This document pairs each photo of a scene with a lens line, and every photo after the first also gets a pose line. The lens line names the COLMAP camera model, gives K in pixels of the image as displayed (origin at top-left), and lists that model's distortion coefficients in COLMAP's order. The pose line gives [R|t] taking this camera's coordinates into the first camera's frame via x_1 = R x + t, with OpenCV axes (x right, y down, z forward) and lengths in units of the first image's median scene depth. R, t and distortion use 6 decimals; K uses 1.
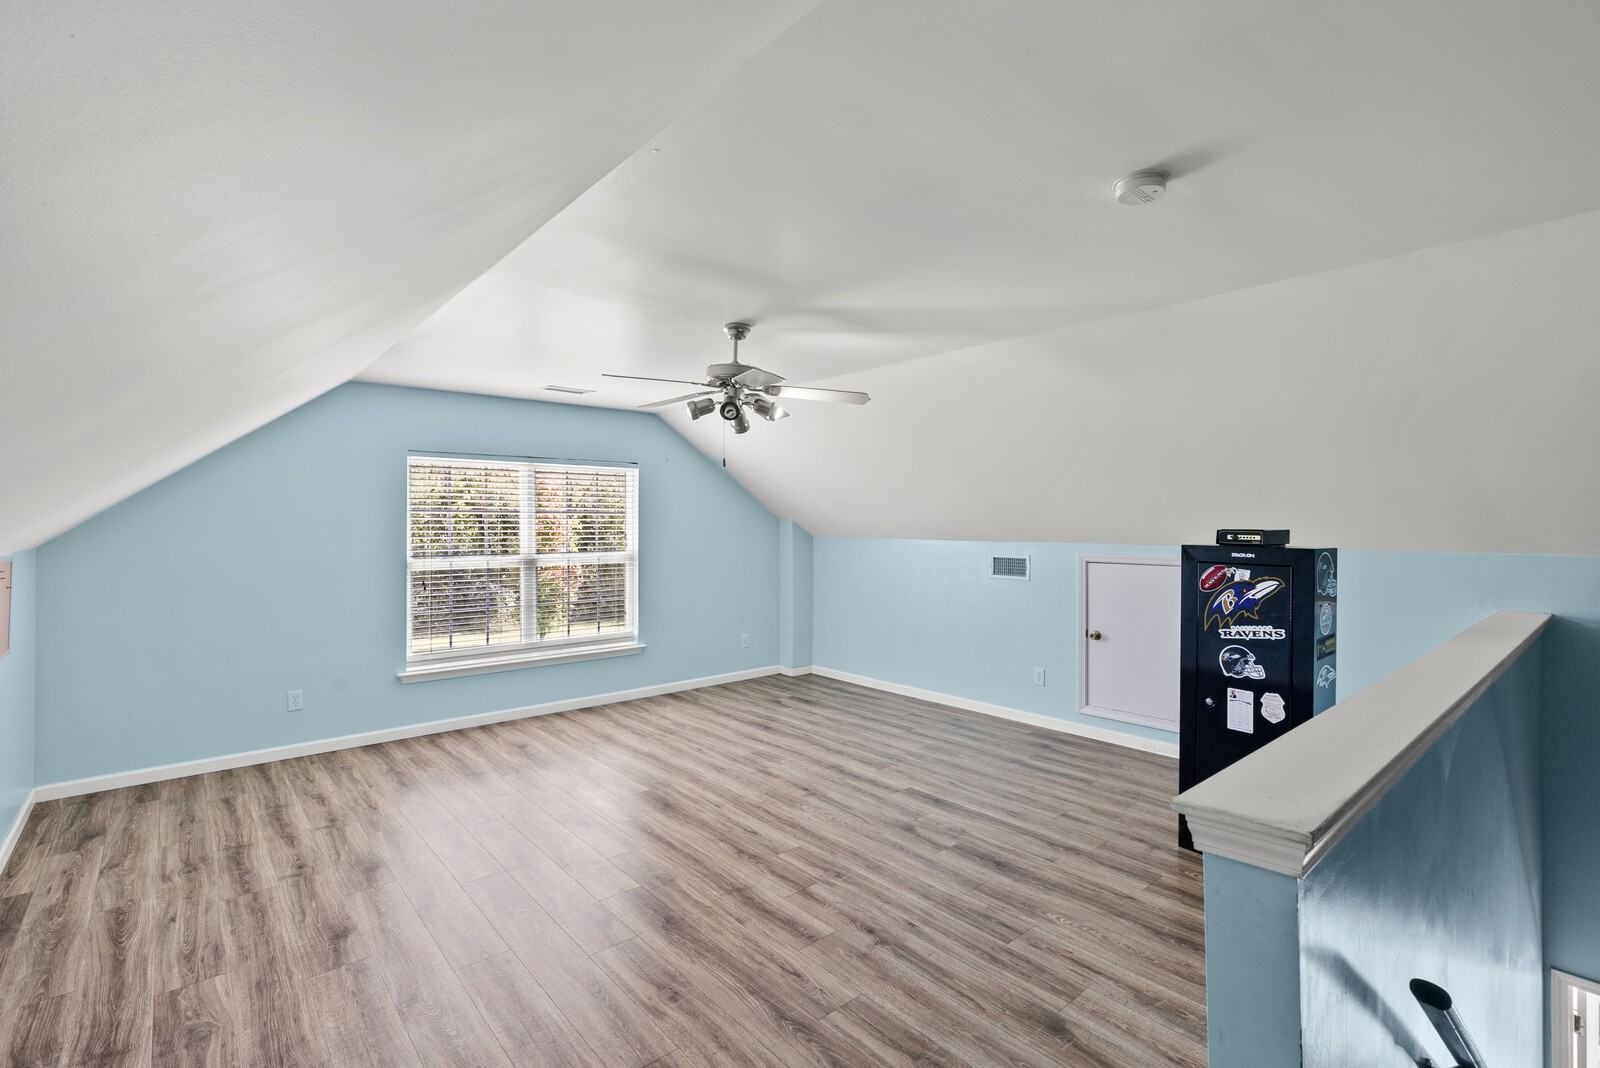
lens RADIAL K [[725.0, 0, 802.5], [0, 725.0, 544.1], [0, 0, 1]] dist [-0.003098, 0.000085]
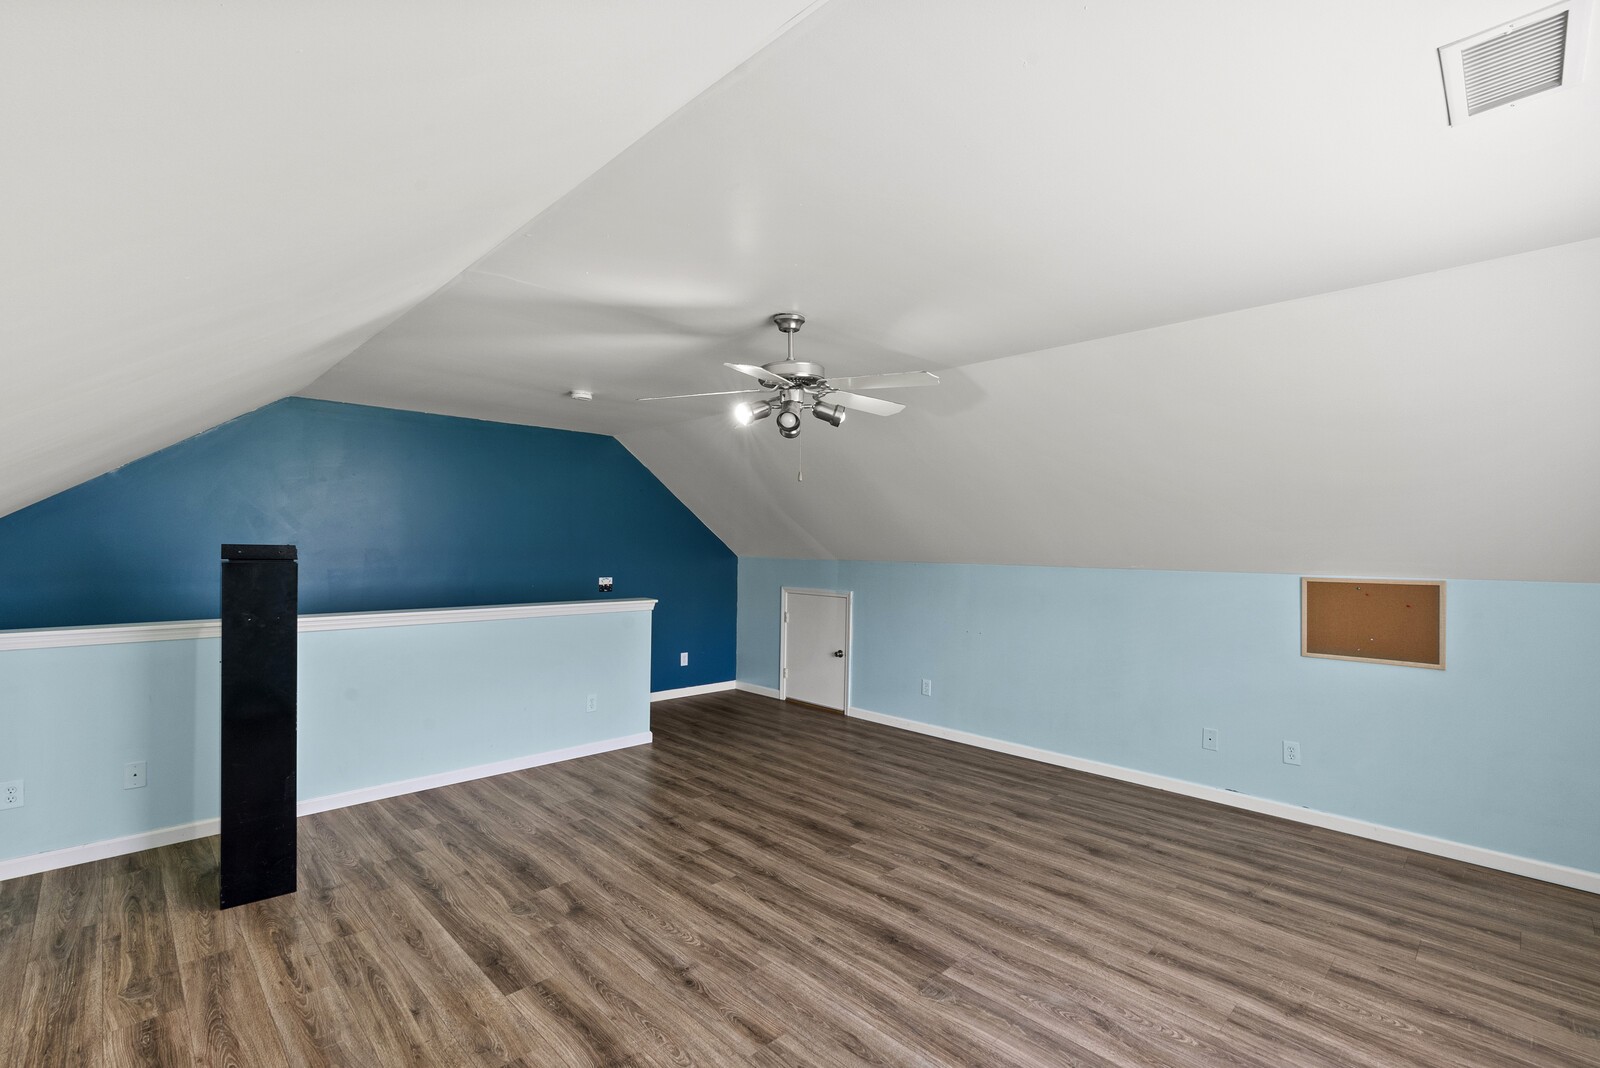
lens RADIAL K [[725.0, 0, 802.5], [0, 725.0, 544.1], [0, 0, 1]] dist [-0.003098, 0.000085]
pose [[-0.998449, -0.010109, -0.054754, -0.065318], [-0.011573, 0.999582, 0.026489, -0.054340], [0.054463, 0.027081, -0.998148, 1.950850]]
